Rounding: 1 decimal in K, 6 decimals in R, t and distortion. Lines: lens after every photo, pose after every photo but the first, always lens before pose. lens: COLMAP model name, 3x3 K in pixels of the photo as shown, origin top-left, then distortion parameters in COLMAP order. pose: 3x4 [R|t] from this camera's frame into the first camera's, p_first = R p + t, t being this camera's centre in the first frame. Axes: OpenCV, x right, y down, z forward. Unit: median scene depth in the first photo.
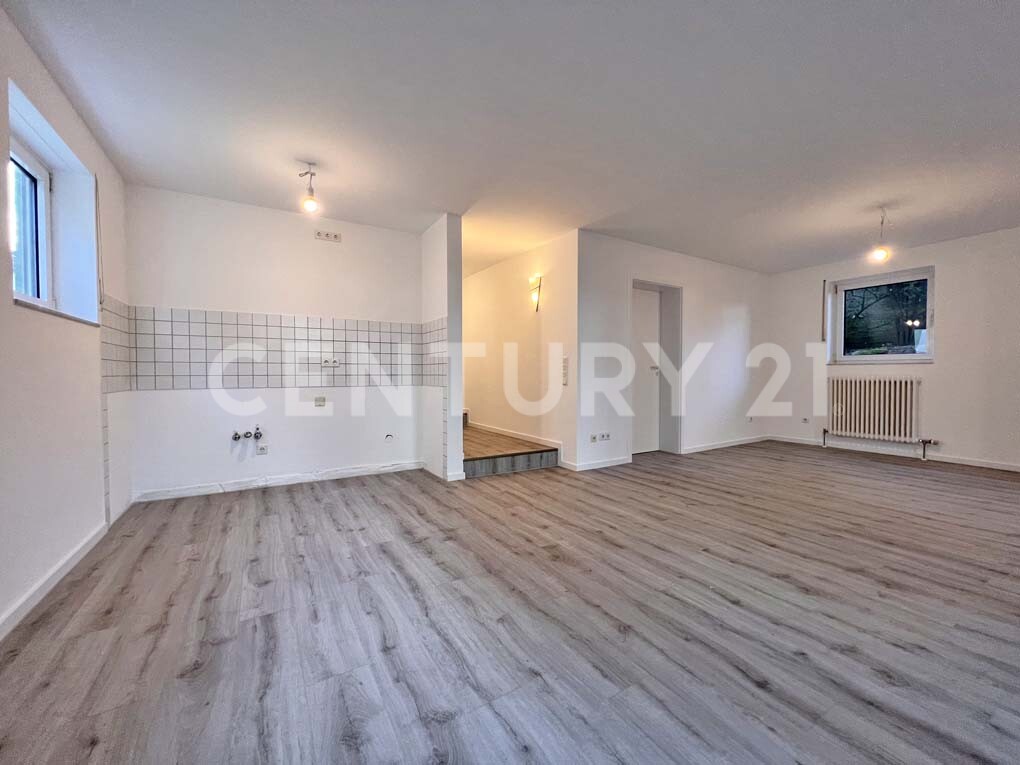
lens RADIAL K [[407.4, 0, 506.0], [0, 407.4, 381.9], [0, 0, 1]] dist [-0.001189, 0.000220]
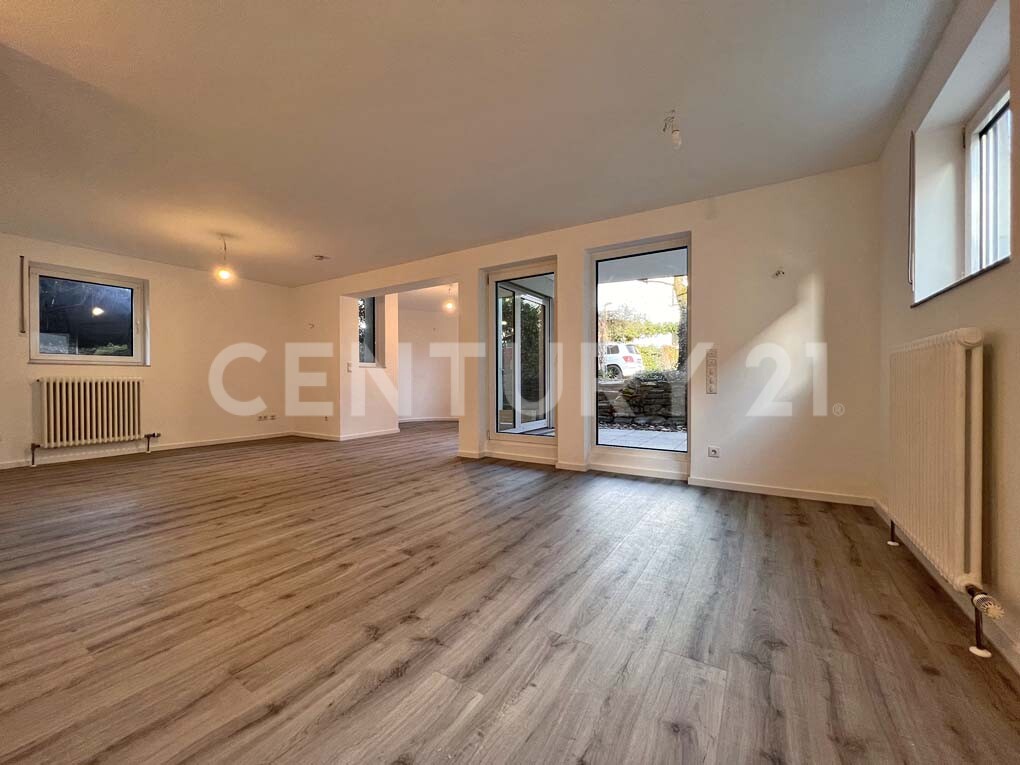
lens RADIAL K [[407.4, 0, 508.4], [0, 407.4, 382.8], [0, 0, 1]] dist [-0.001189, 0.000220]
pose [[-0.446563, -0.002310, 0.894749, -0.802941], [0.023150, 0.999632, 0.014135, 0.013773], [-0.894453, 0.027025, -0.446345, 1.178039]]
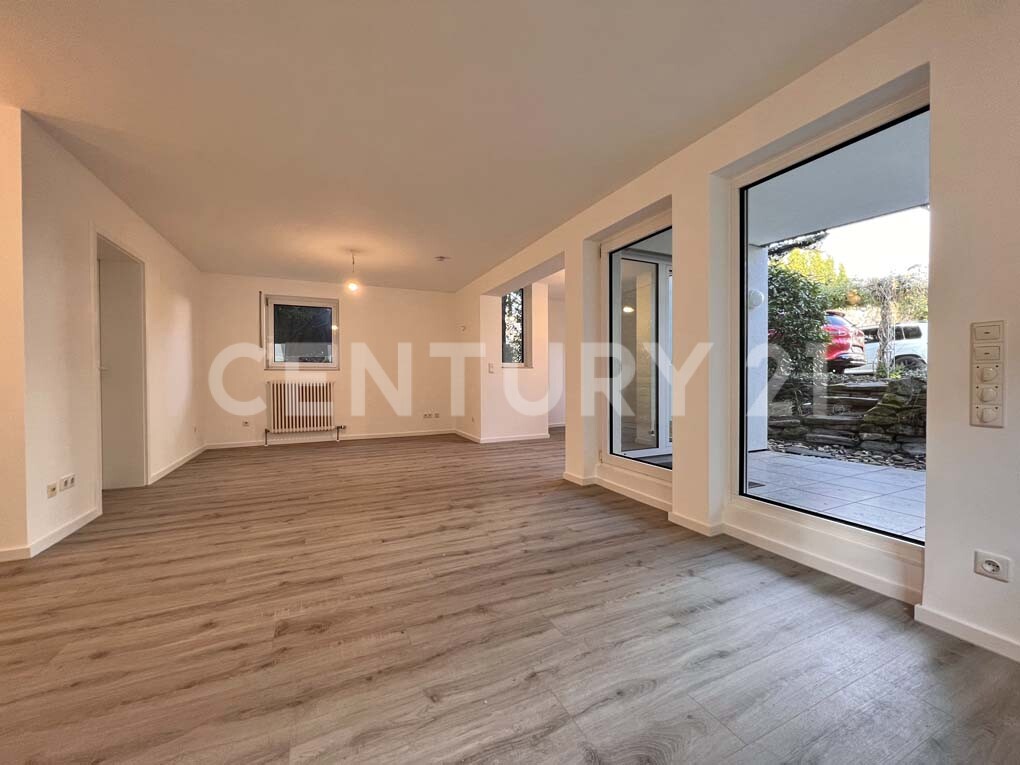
lens RADIAL K [[407.4, 0, 511.7], [0, 407.4, 382.4], [0, 0, 1]] dist [-0.001189, 0.000220]
pose [[0.105396, -0.010779, 0.994372, -0.512993], [0.026154, 0.999625, 0.008064, -0.000808], [-0.994086, 0.025157, 0.105639, 0.528369]]
